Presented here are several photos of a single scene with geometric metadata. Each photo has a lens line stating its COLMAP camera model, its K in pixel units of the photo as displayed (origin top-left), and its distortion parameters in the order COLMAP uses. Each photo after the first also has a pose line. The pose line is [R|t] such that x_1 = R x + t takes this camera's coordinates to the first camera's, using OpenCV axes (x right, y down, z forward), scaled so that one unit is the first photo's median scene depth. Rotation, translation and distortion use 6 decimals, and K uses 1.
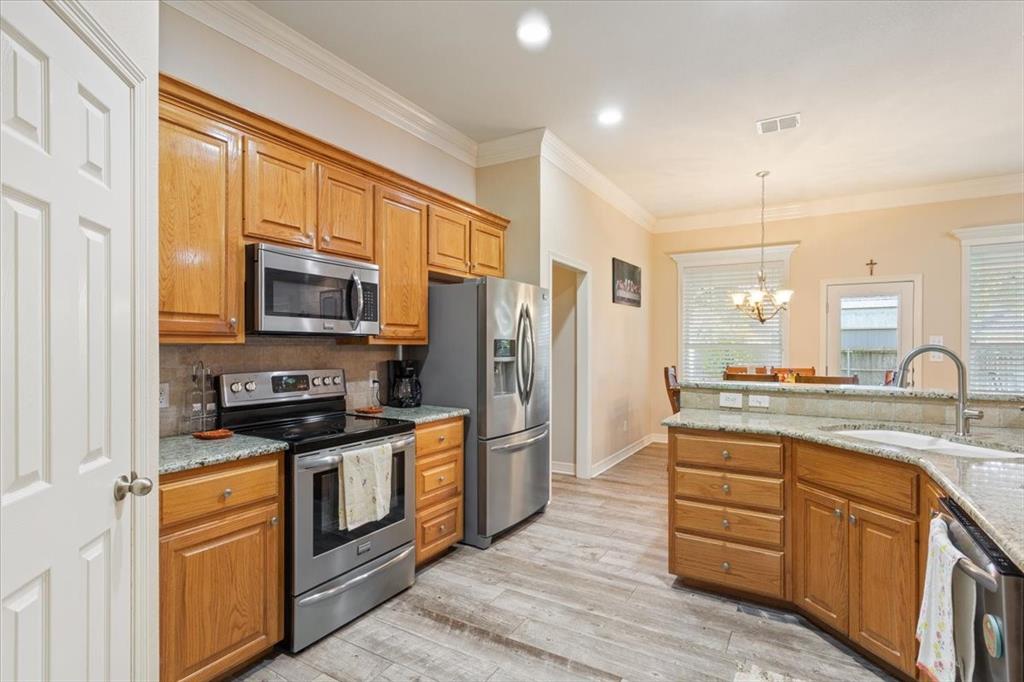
lens RADIAL K [[492.6, 0, 516.1], [0, 492.6, 345.6], [0, 0, 1]] dist [-0.001701, 0.000622]
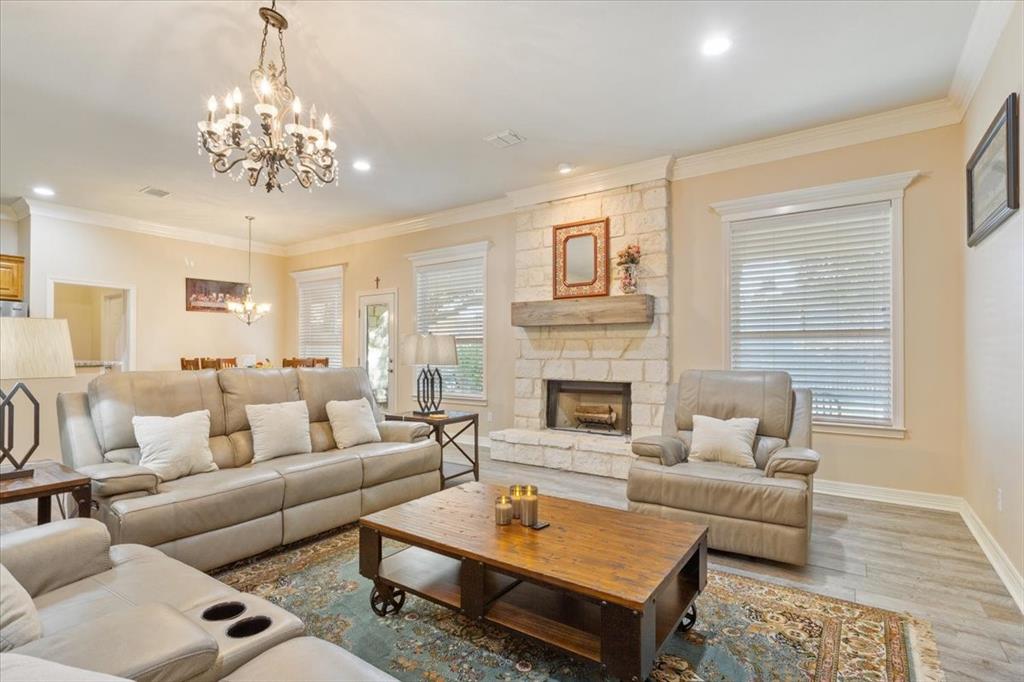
lens RADIAL K [[492.6, 0, 516.1], [0, 492.6, 345.6], [0, 0, 1]] dist [-0.001701, 0.000622]
pose [[0.998432, -0.001978, -0.055939, 1.544809], [0.001161, 0.999892, -0.014631, 0.036340], [0.055962, 0.014543, 0.998327, -0.374435]]
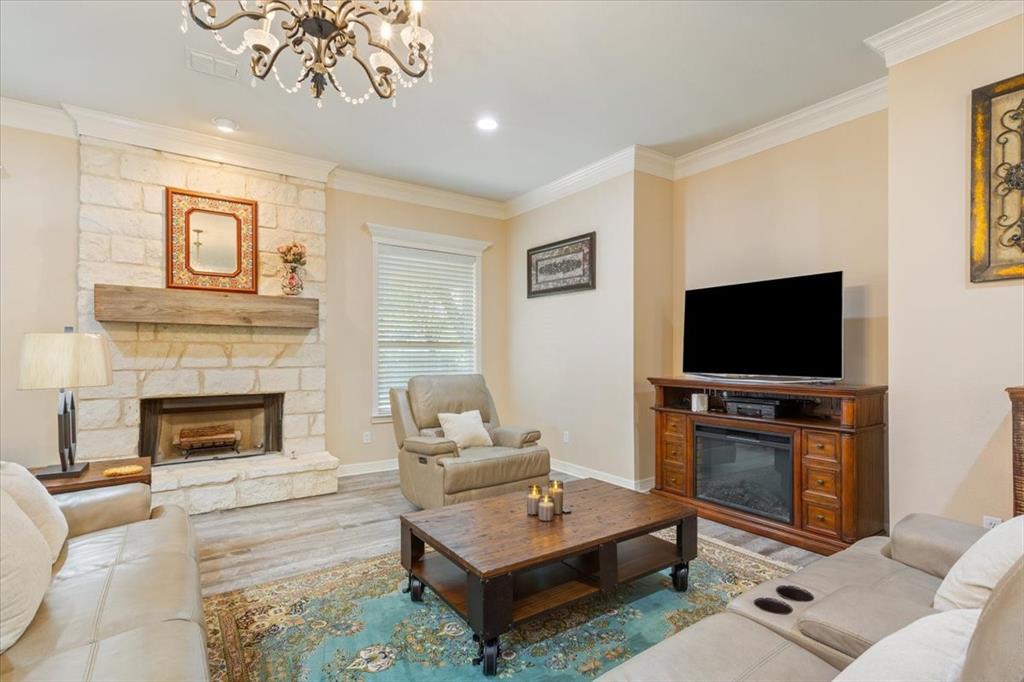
lens RADIAL K [[494.4, 0, 504.1], [0, 494.4, 345.4], [0, 0, 1]] dist [0.031878, 0.000021]
pose [[0.421250, 0.013653, 0.906842, 0.974687], [-0.002683, 0.999901, -0.013808, 0.018673], [-0.906940, 0.003384, 0.421245, -0.073887]]
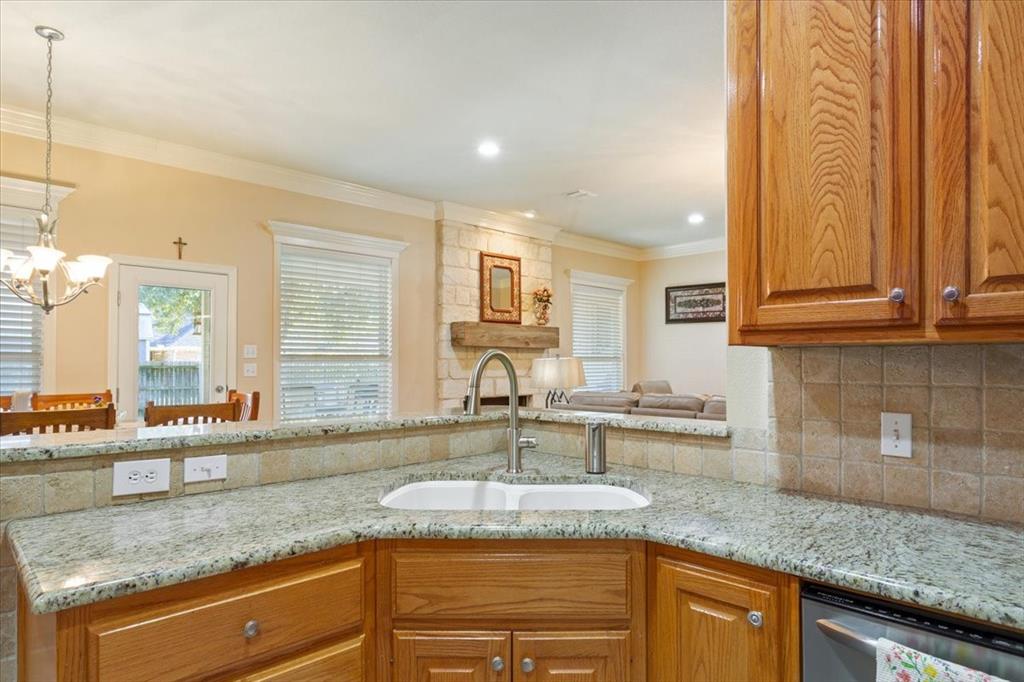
lens RADIAL K [[592.6, 0, 512.6], [0, 592.6, 360.8], [0, 0, 1]] dist [-0.010314, -0.001132]
pose [[0.262474, 0.002108, 0.964937, 0.022879], [-0.001400, 0.999997, -0.001804, 0.008393], [-0.964938, -0.000877, 0.262476, 0.403824]]
